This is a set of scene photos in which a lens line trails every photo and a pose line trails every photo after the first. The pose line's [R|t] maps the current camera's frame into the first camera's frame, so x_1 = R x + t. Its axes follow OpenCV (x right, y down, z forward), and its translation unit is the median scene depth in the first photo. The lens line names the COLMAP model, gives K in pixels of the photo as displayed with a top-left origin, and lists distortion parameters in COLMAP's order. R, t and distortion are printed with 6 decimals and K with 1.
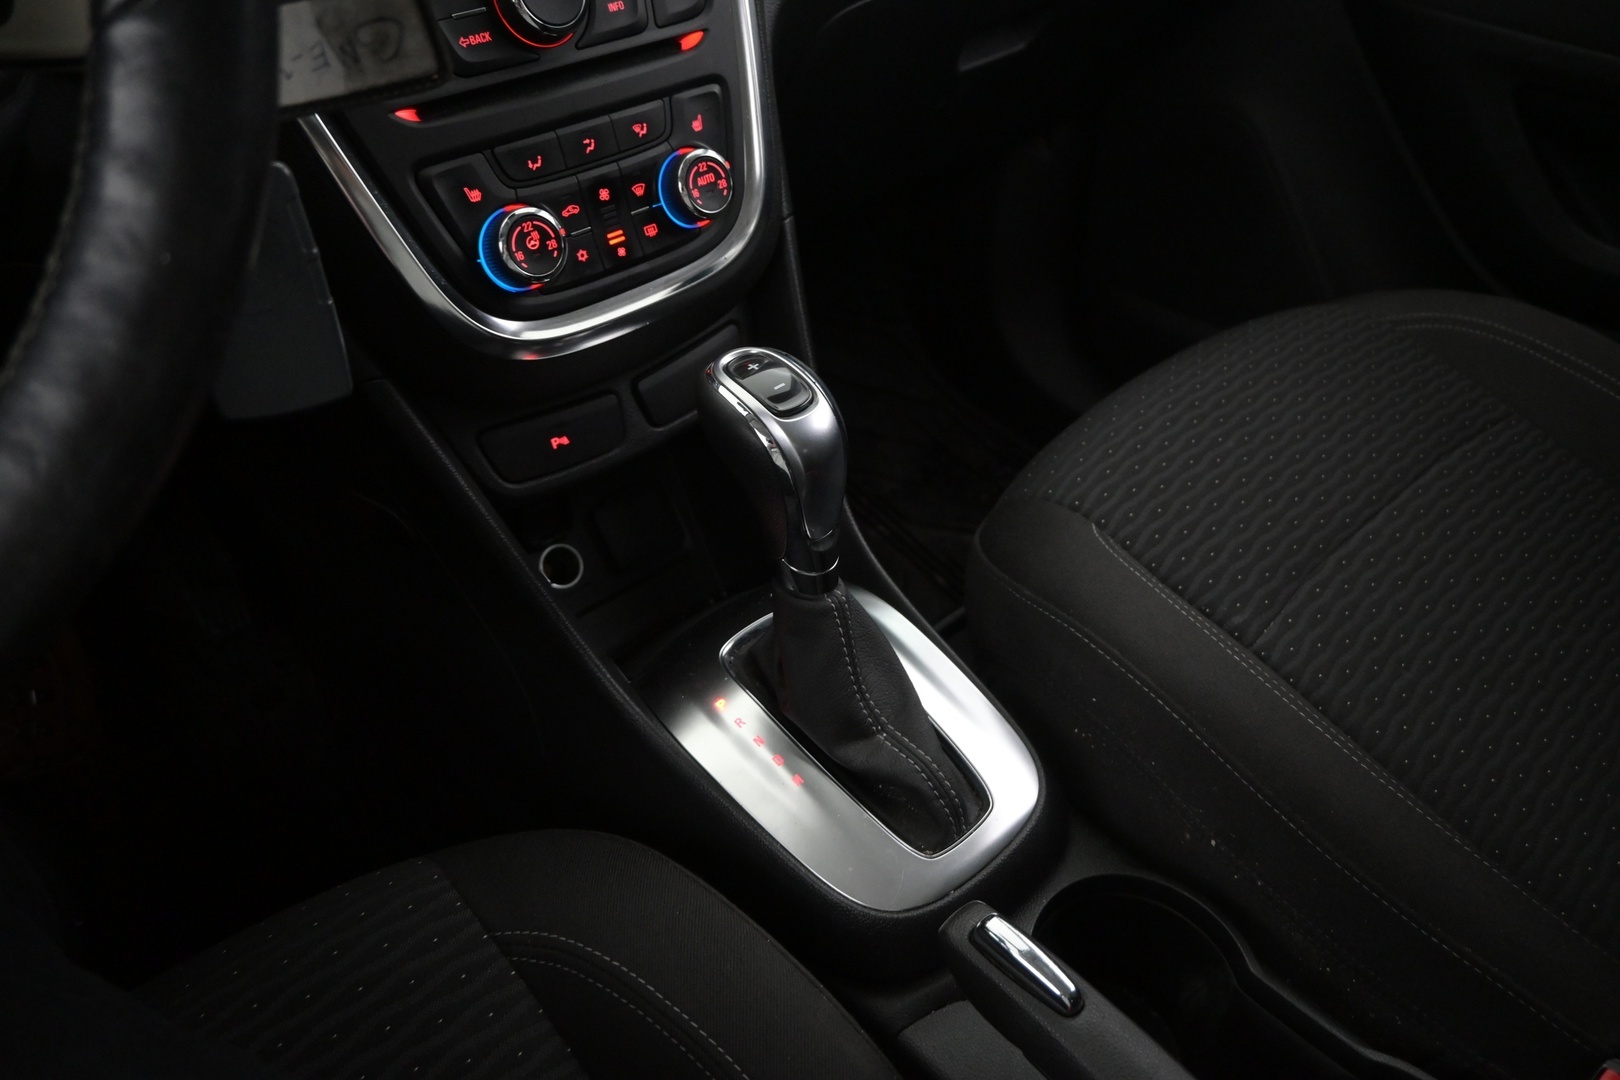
lens RADIAL K [[1110.6, 0, 820.6], [0, 1110.6, 539.0], [0, 0, 1]] dist [-0.009490, 0.001272]
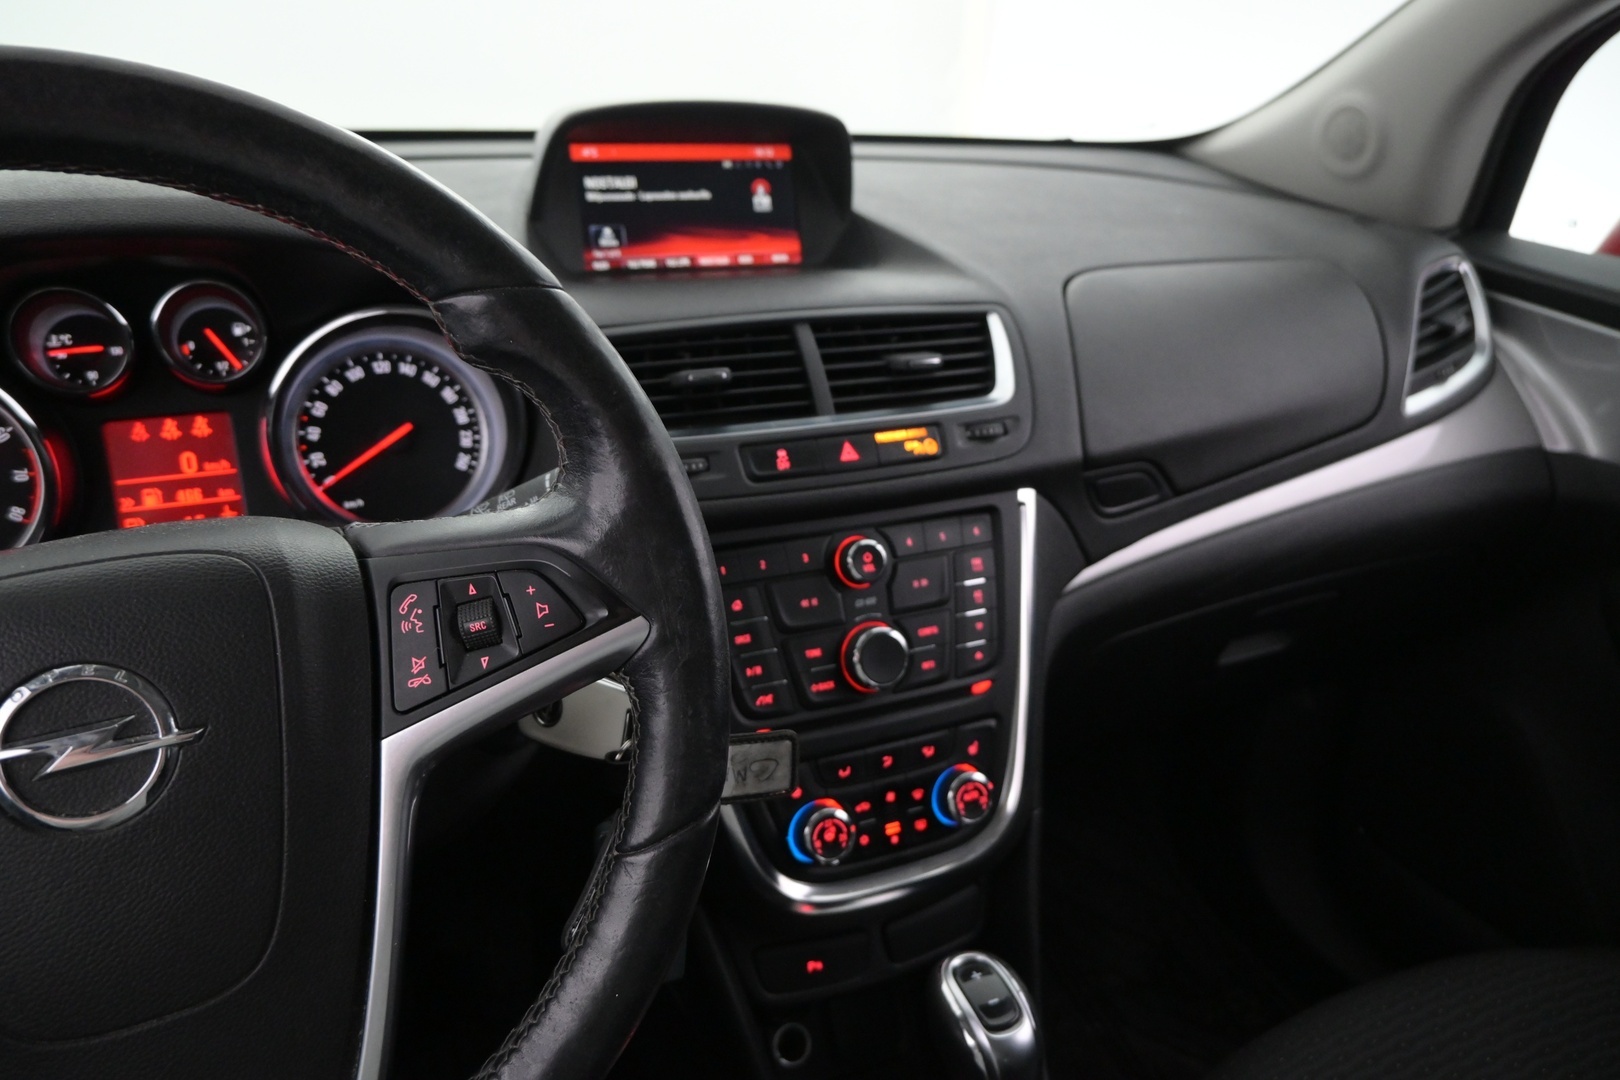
lens RADIAL K [[1110.6, 0, 812.7], [0, 1110.6, 540.4], [0, 0, 1]] dist [-0.009490, 0.001272]
pose [[0.950371, 0.158317, -0.267826, 0.019490], [-0.231589, 0.934828, -0.269189, -0.216737], [0.207754, 0.317855, 0.925098, -0.318074]]
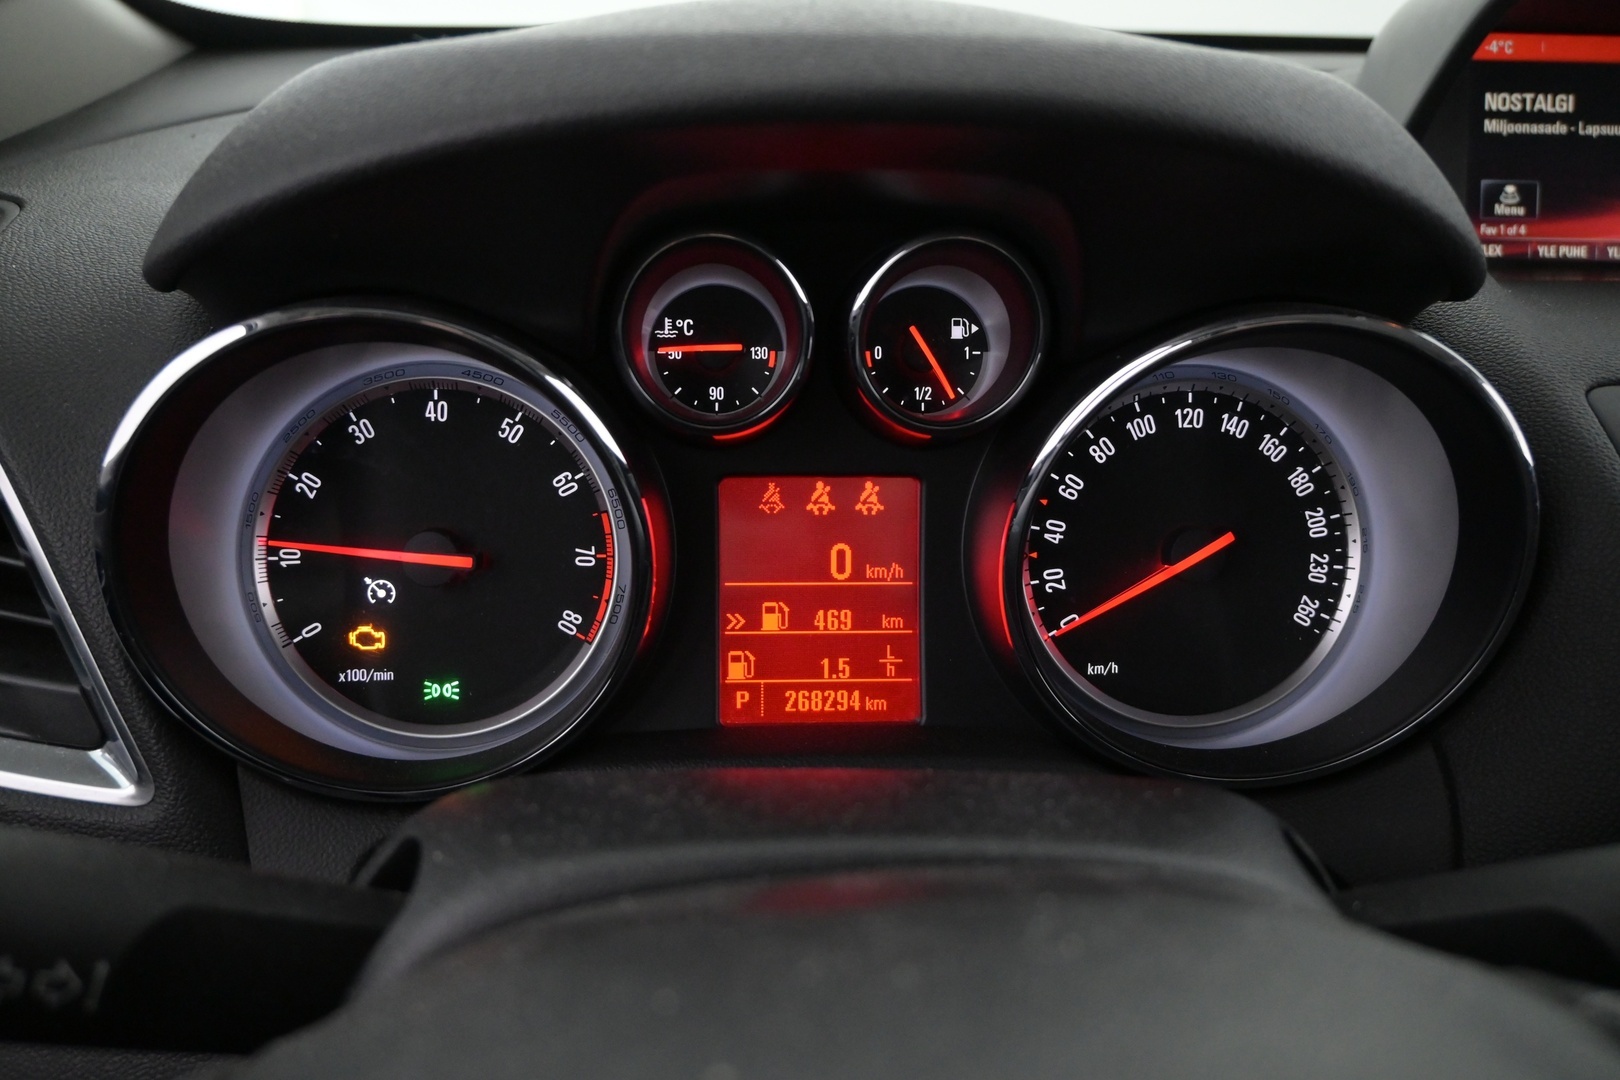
lens RADIAL K [[1312.9, 0, 815.5], [0, 1312.9, 539.6], [0, 0, 1]] dist [-0.023698, 0.013425]
pose [[0.770220, 0.267696, -0.578878, -0.505393], [-0.436104, 0.883353, -0.171756, -0.328912], [0.465375, 0.384741, 0.797120, -0.022018]]
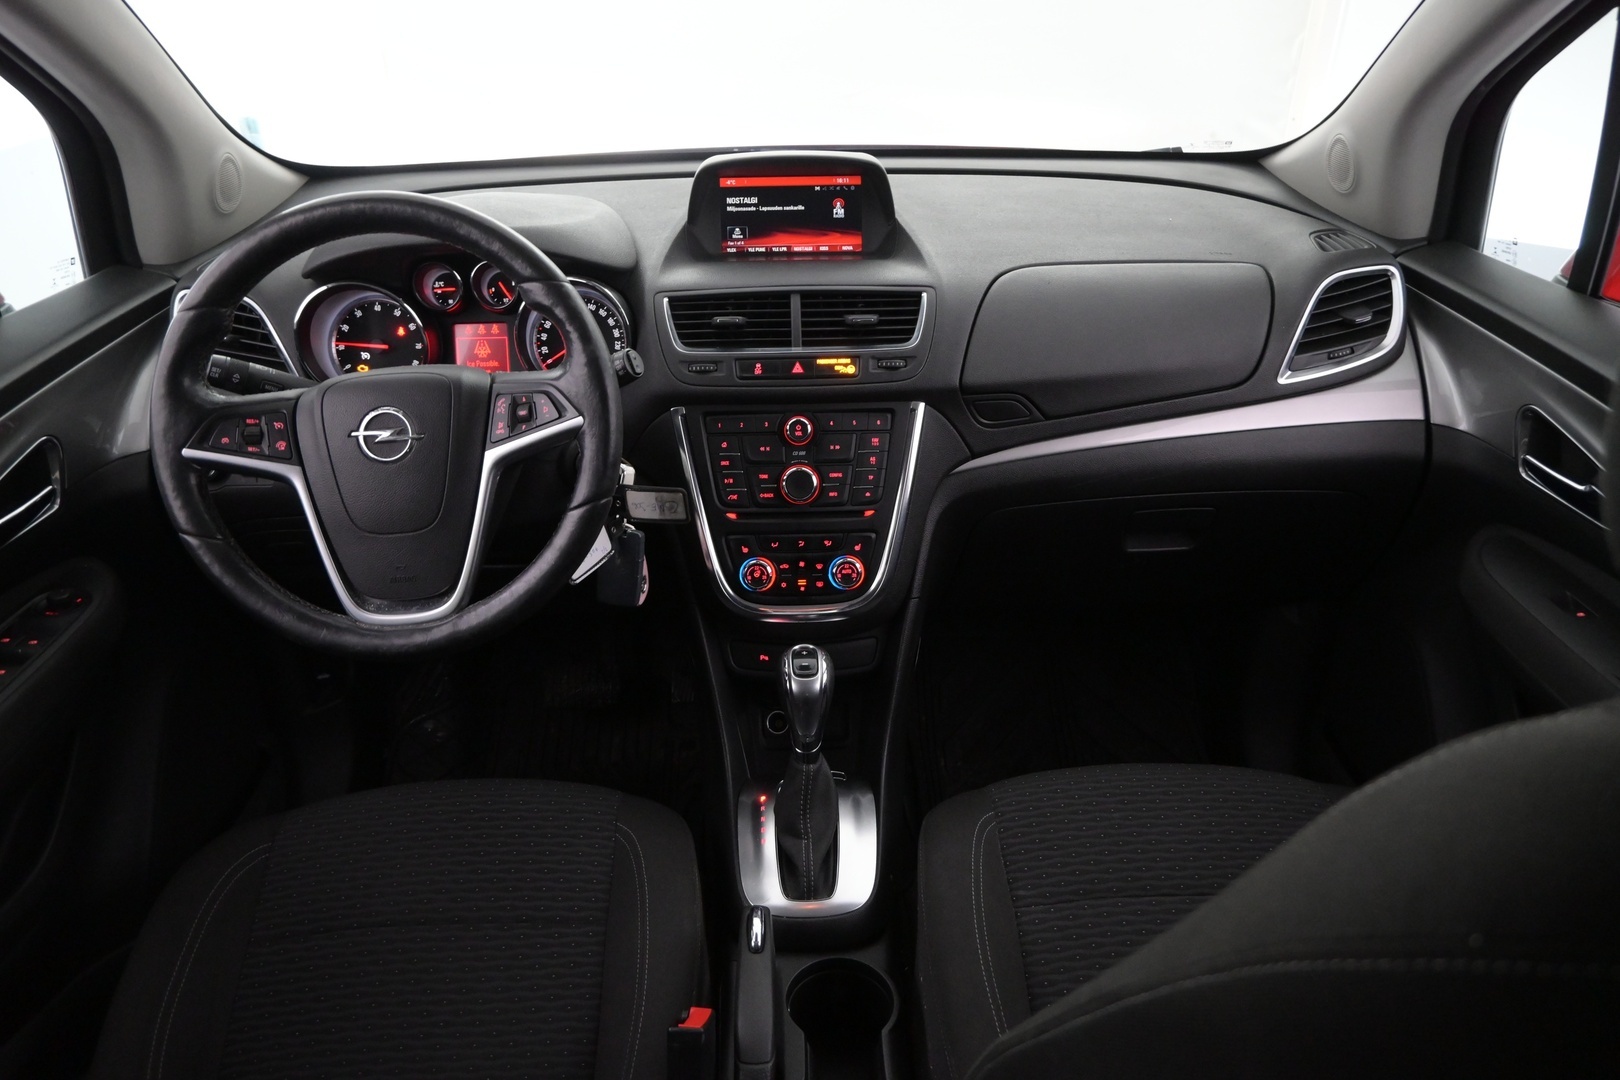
lens RADIAL K [[1110.6, 0, 815.2], [0, 1110.6, 533.5], [0, 0, 1]] dist [-0.009490, 0.001272]
pose [[0.758251, 0.291938, -0.582947, 1.148364], [-0.421505, 0.901654, -0.096715, -0.153092], [0.497382, 0.319050, 0.806733, -0.872397]]
